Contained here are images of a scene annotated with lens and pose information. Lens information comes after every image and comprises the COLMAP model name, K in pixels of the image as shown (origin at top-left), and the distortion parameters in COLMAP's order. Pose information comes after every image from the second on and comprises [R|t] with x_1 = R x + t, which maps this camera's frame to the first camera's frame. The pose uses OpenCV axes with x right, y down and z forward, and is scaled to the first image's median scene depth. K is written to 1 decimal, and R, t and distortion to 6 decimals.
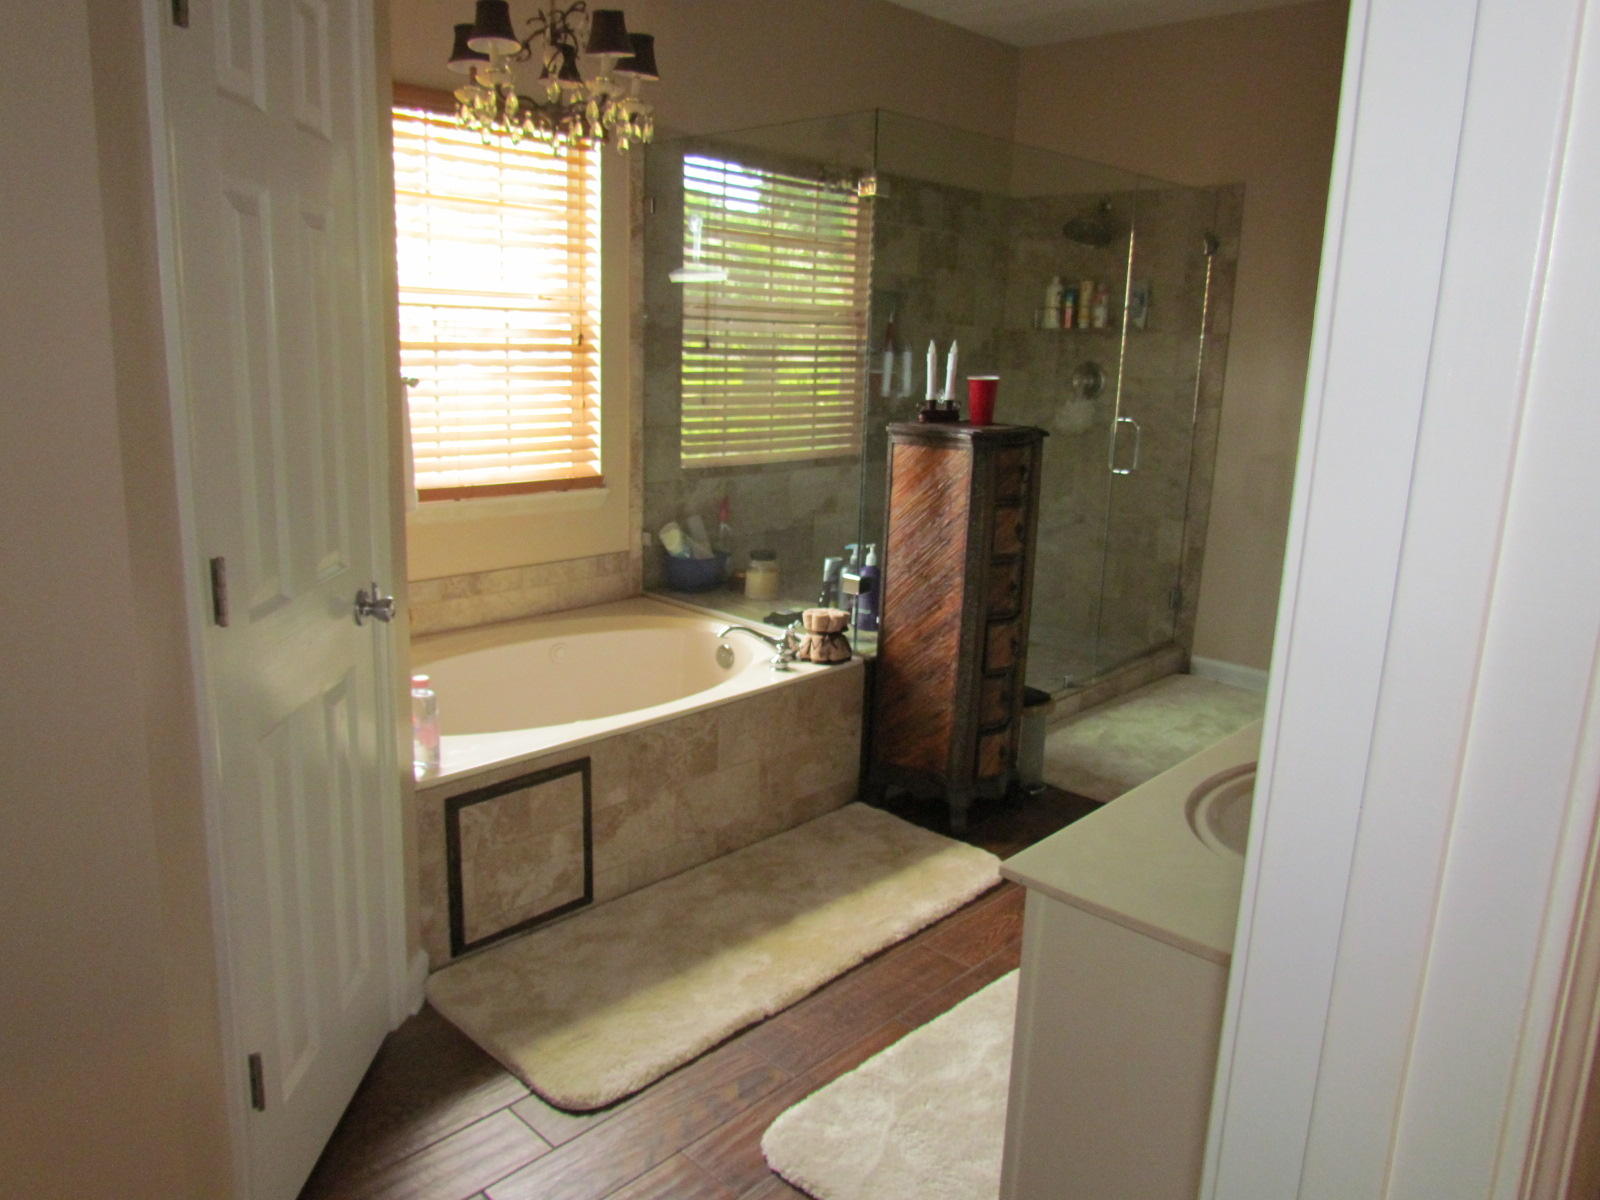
lens RADIAL K [[1169.3, 0, 800.0], [0, 1169.3, 600.0], [0, 0, 1]] dist [-0.019958, 0.037740]
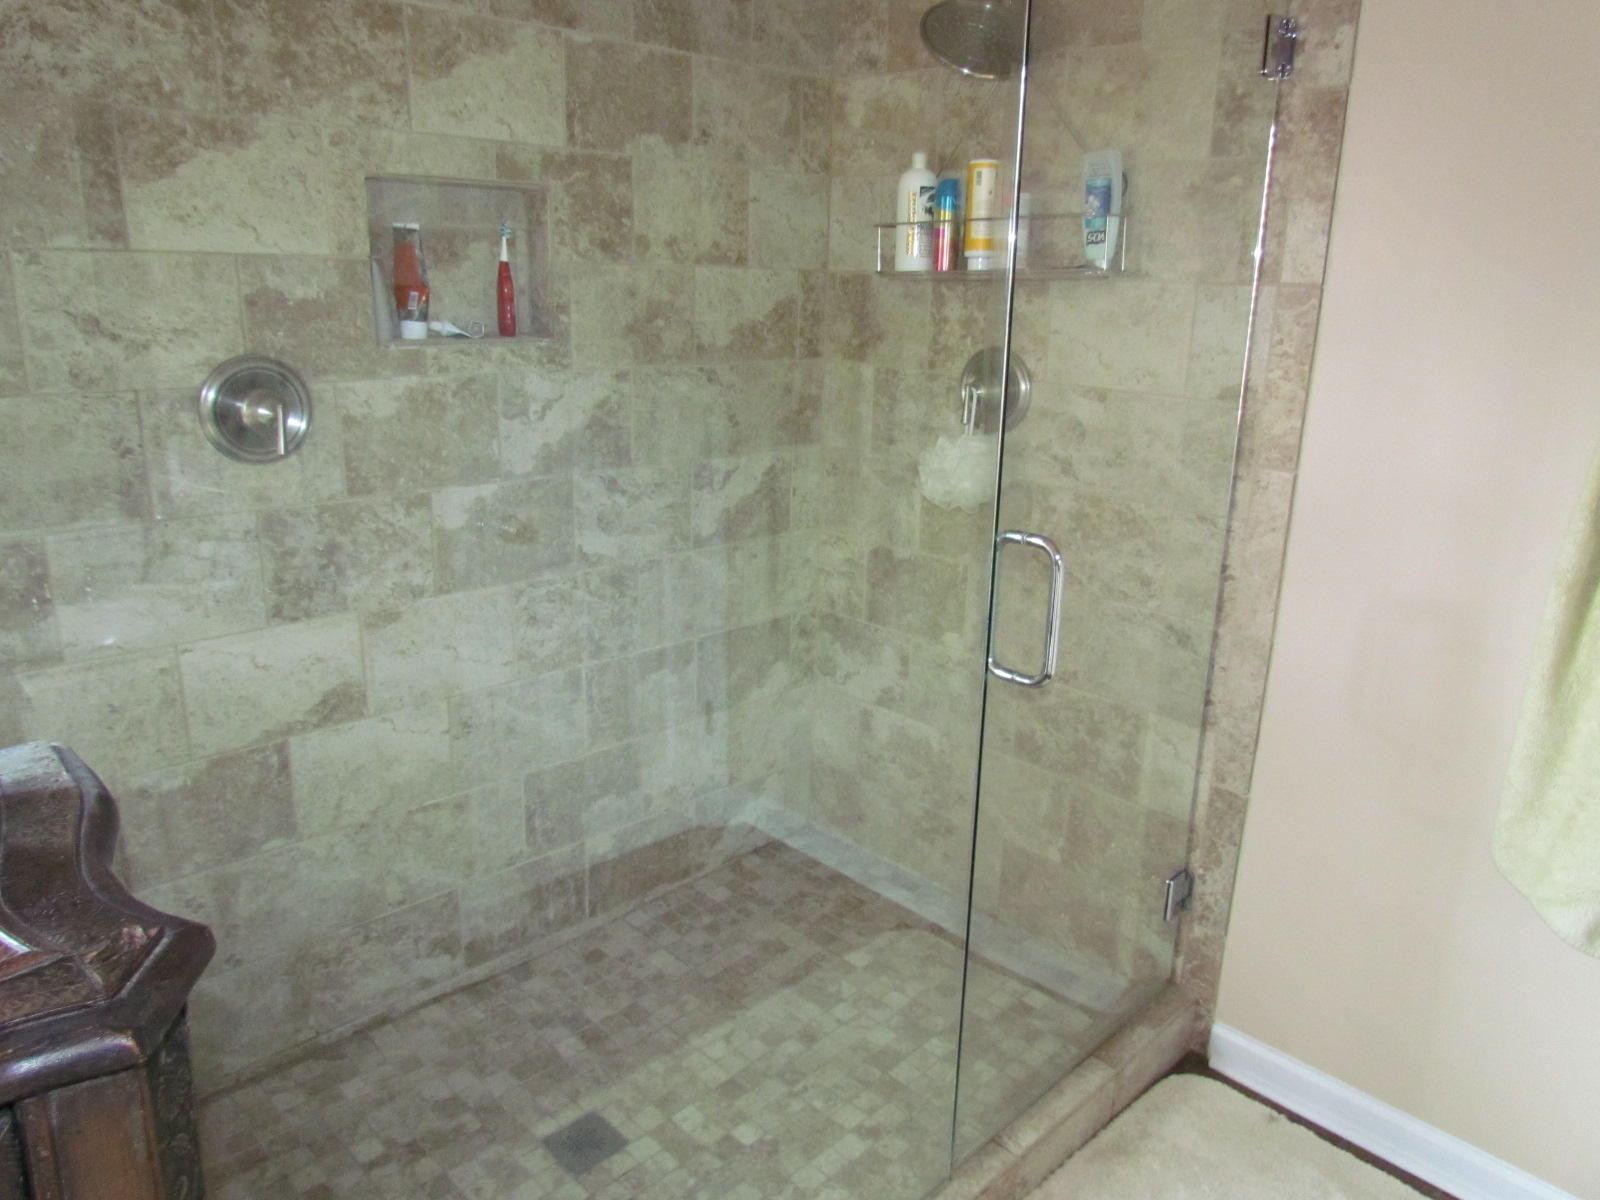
lens RADIAL K [[1169.3, 0, 800.0], [0, 1169.3, 600.0], [0, 0, 1]] dist [-0.019958, 0.037740]
pose [[0.999424, 0.003039, -0.033787, 0.193676], [-0.001369, 0.998782, 0.049330, -0.132897], [0.033896, -0.049255, 0.998211, 0.562754]]
